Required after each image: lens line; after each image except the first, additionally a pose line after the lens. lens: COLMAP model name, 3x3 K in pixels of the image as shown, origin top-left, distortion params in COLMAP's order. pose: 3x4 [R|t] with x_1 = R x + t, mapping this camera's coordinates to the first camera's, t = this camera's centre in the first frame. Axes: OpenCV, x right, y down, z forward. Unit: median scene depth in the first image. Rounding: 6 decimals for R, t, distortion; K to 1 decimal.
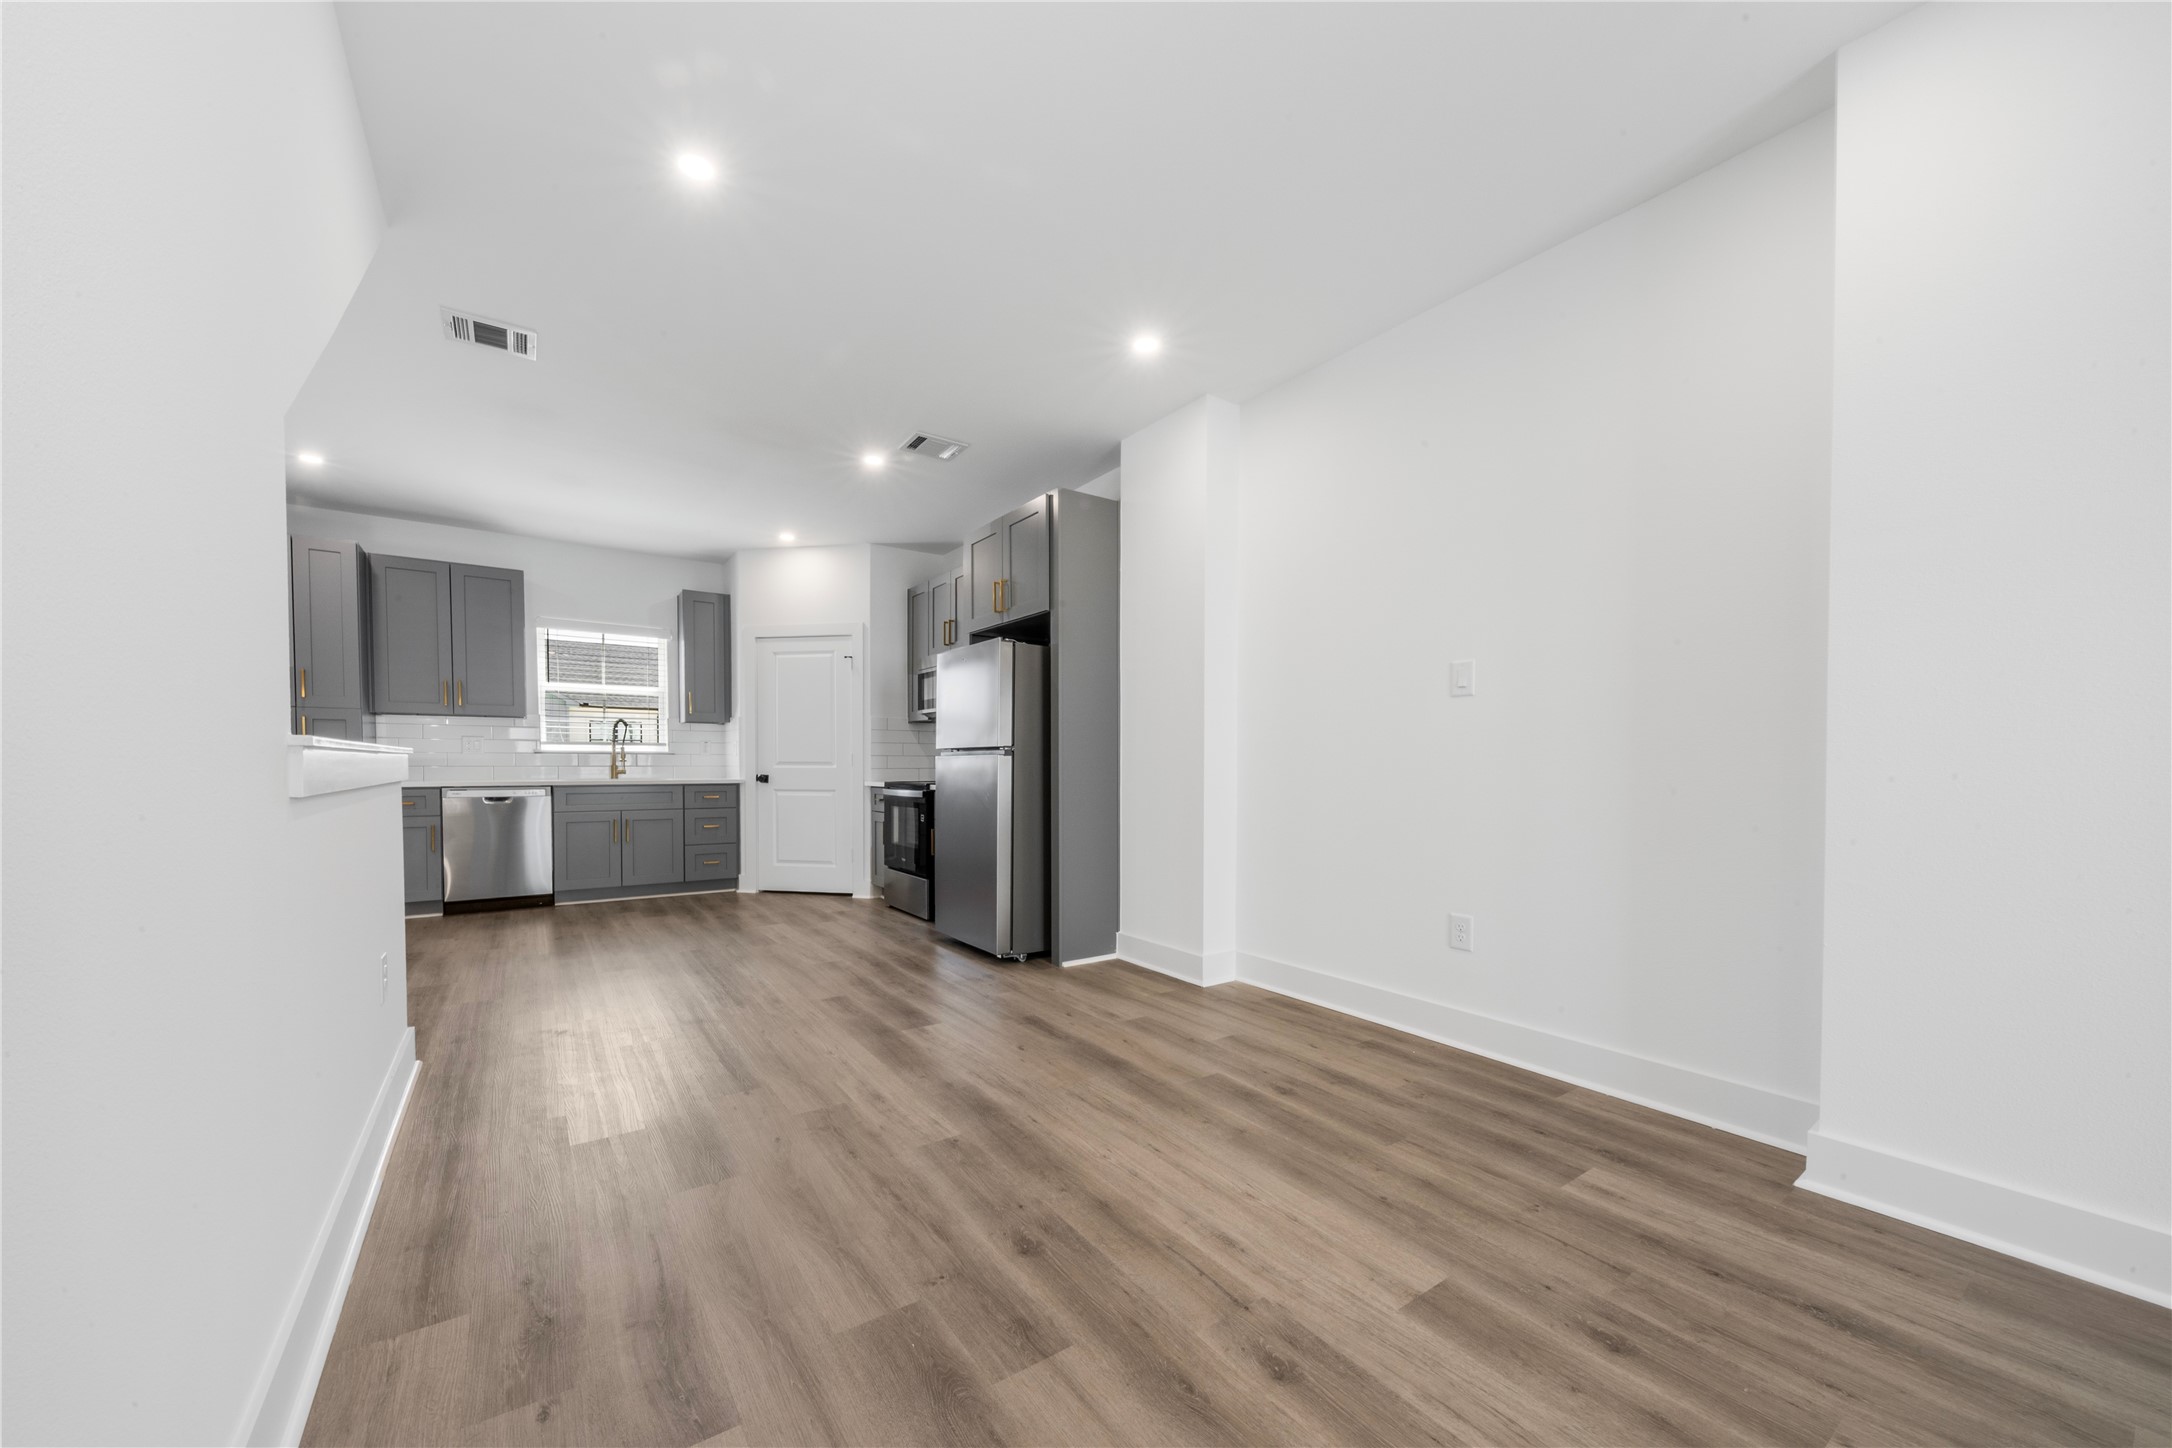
lens RADIAL K [[799.2, 0, 1085.6], [0, 799.2, 784.3], [0, 0, 1]] dist [0.012904, -0.000023]
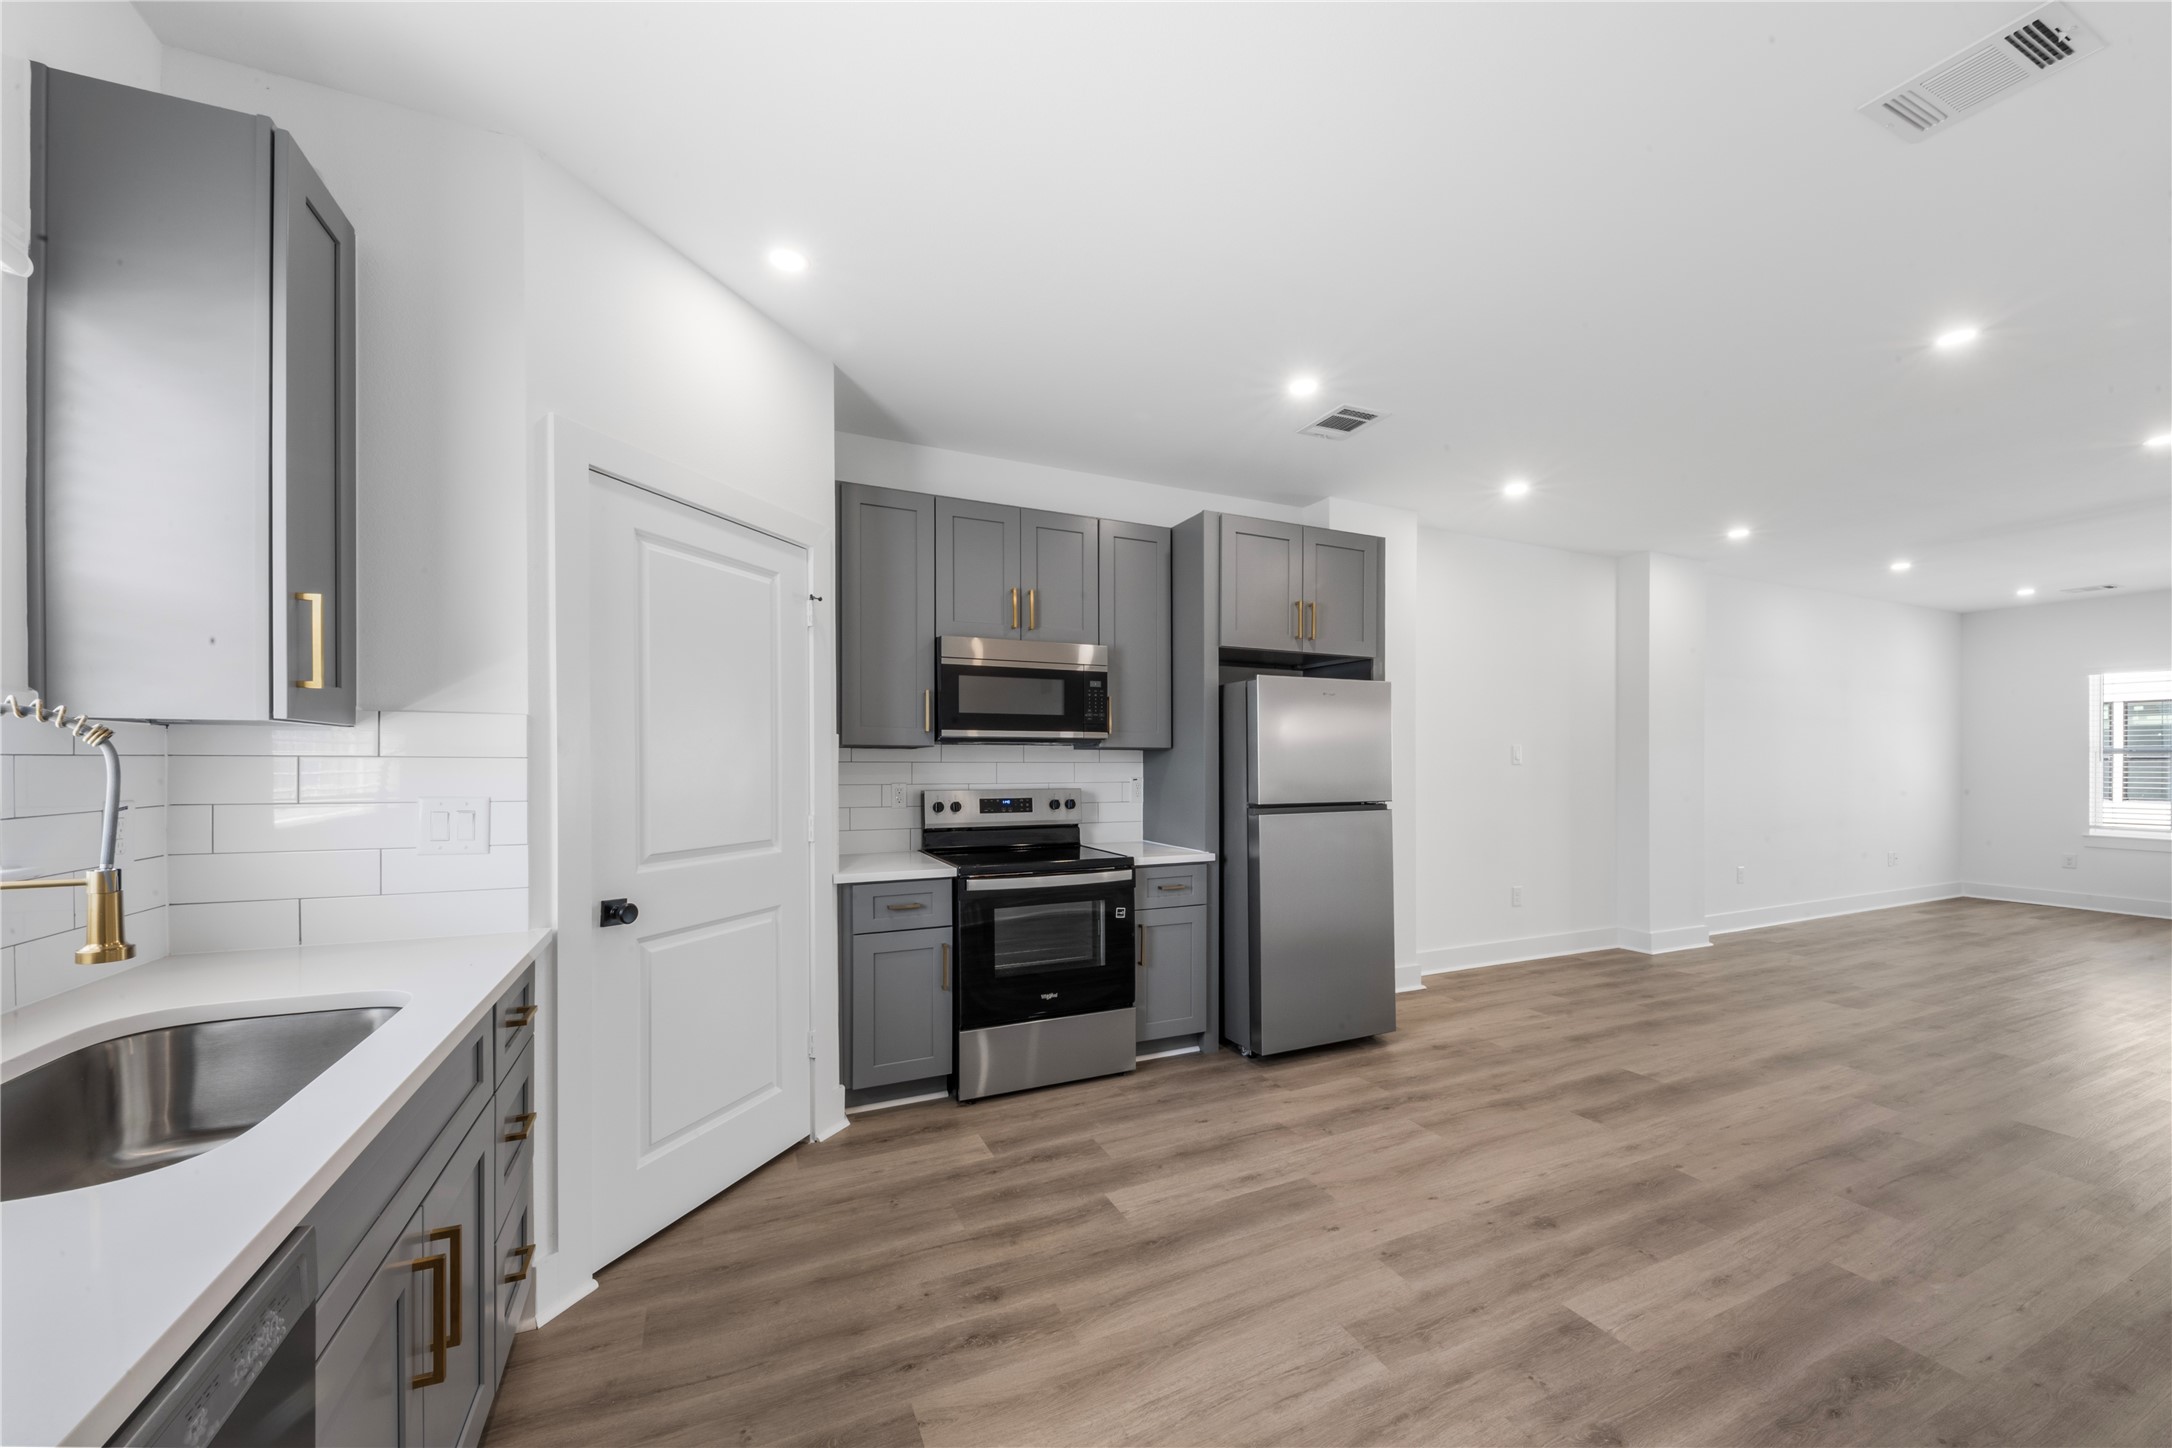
lens RADIAL K [[776.5, 0, 1143.0], [0, 776.5, 763.8], [0, 0, 1]] dist [-0.000870, -0.000163]
pose [[0.178326, -0.007497, 0.983943, -0.938678], [0.017468, 0.999838, 0.004452, -0.090105], [-0.983816, 0.016394, 0.178428, 1.026223]]
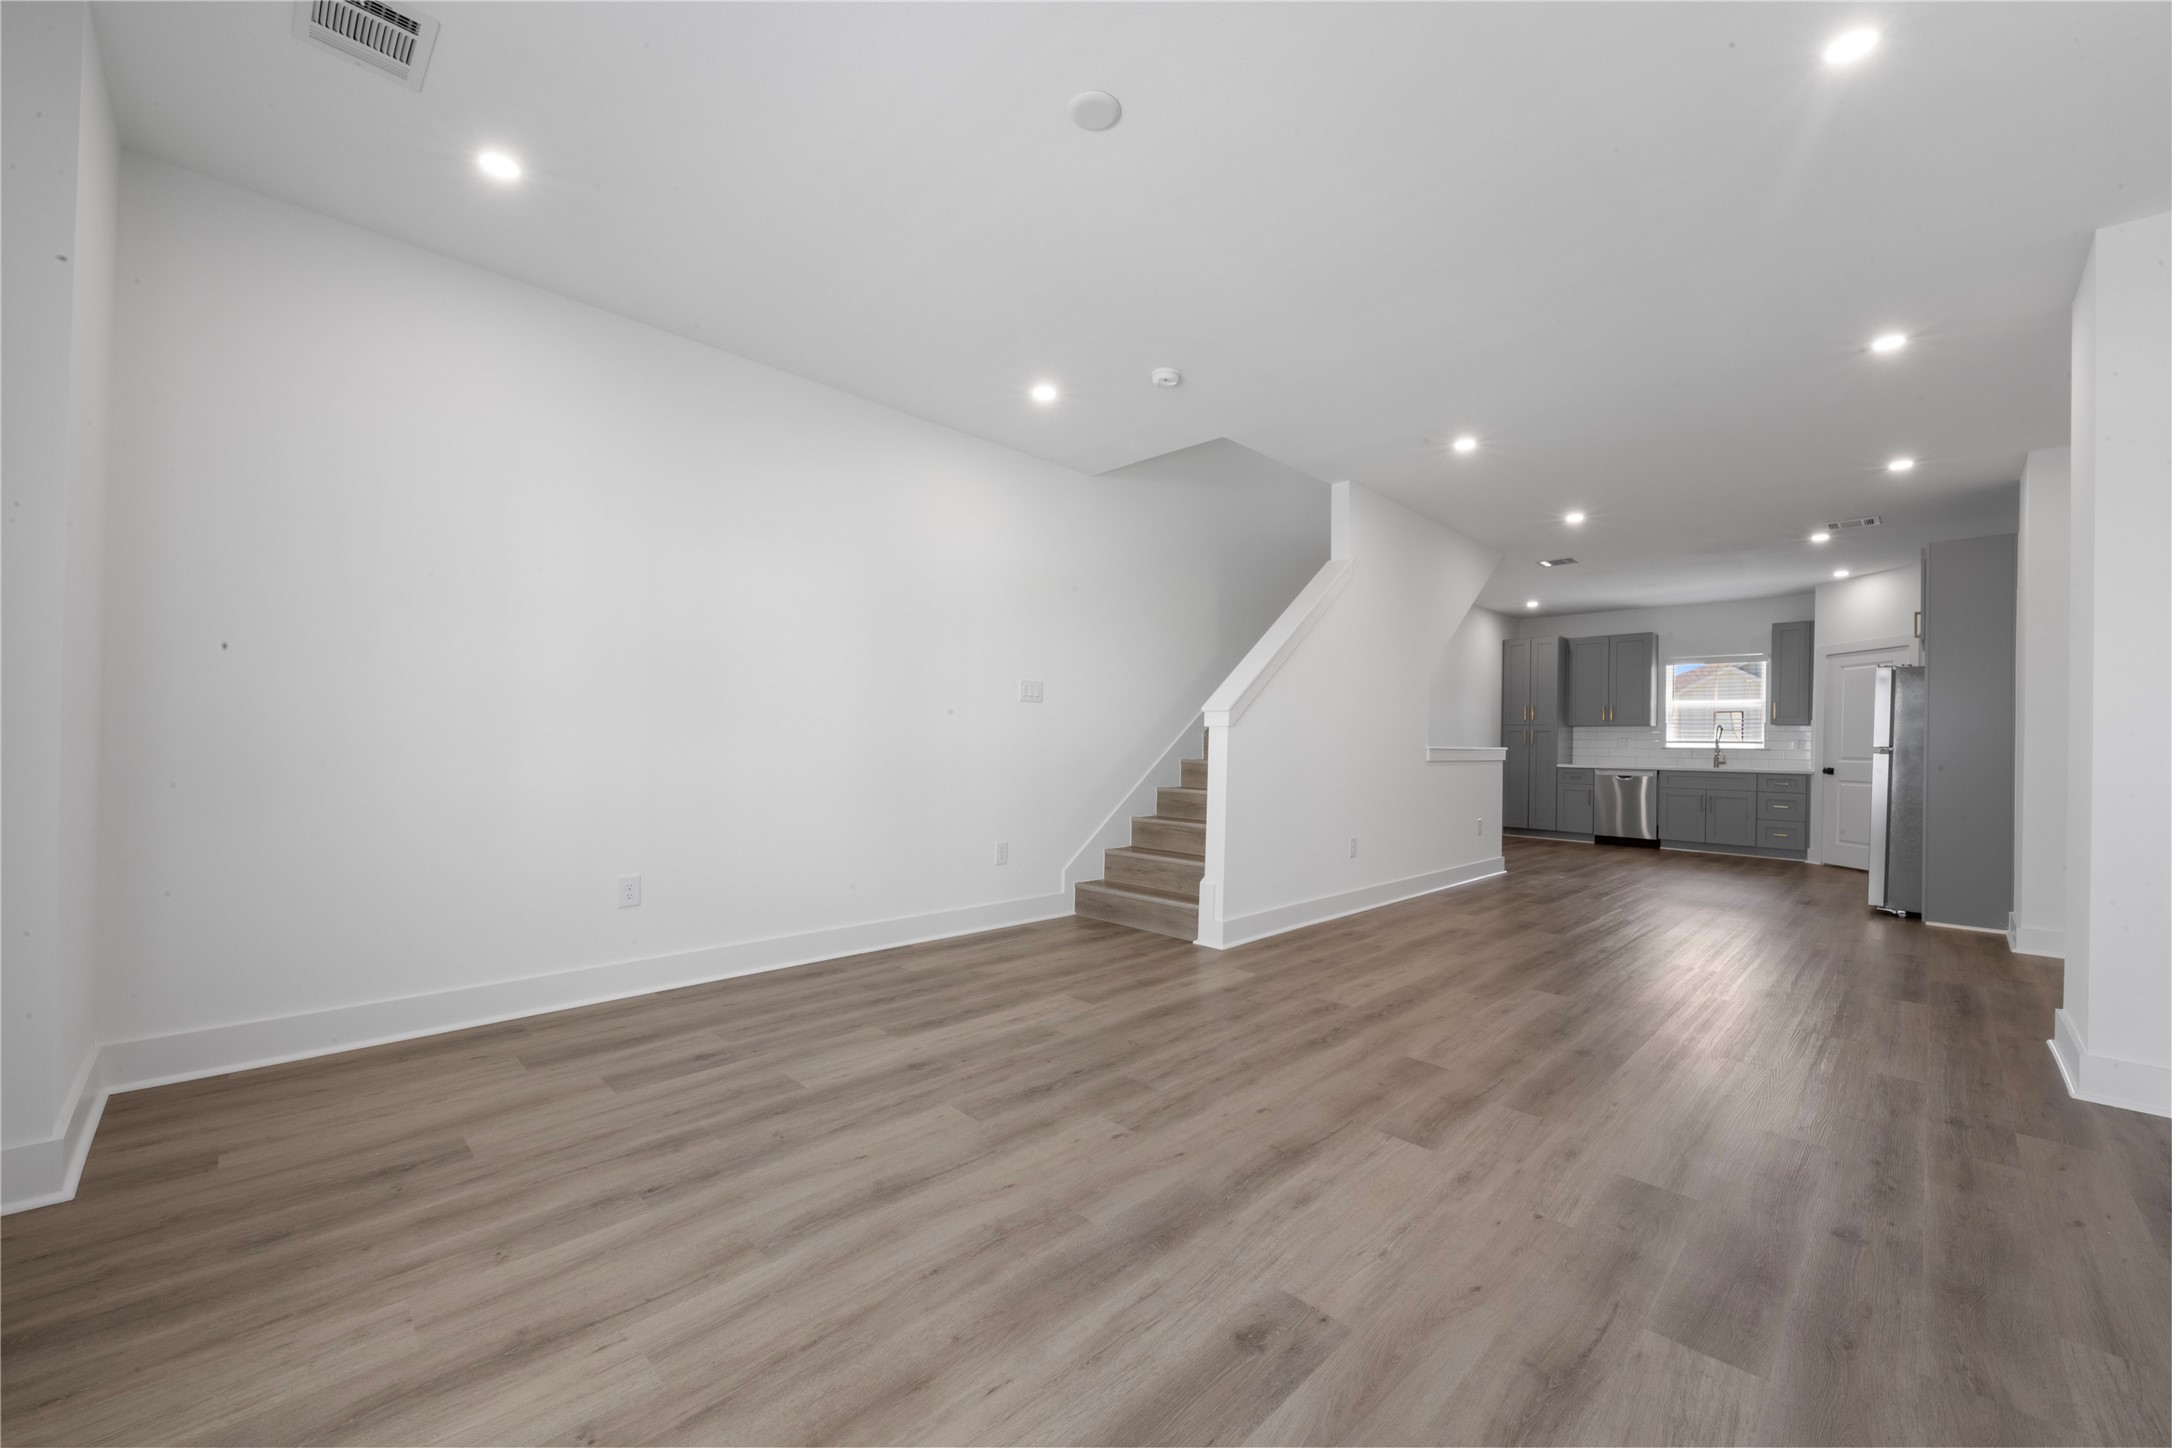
lens RADIAL K [[846.4, 0, 1085.1], [0, 846.4, 742.3], [0, 0, 1]] dist [0.000416, 0.000046]
pose [[0.187412, 0.000496, -0.982281, 0.893495], [-0.042042, 0.999088, -0.007517, 0.008662], [0.981381, 0.042705, 0.187262, -0.474236]]
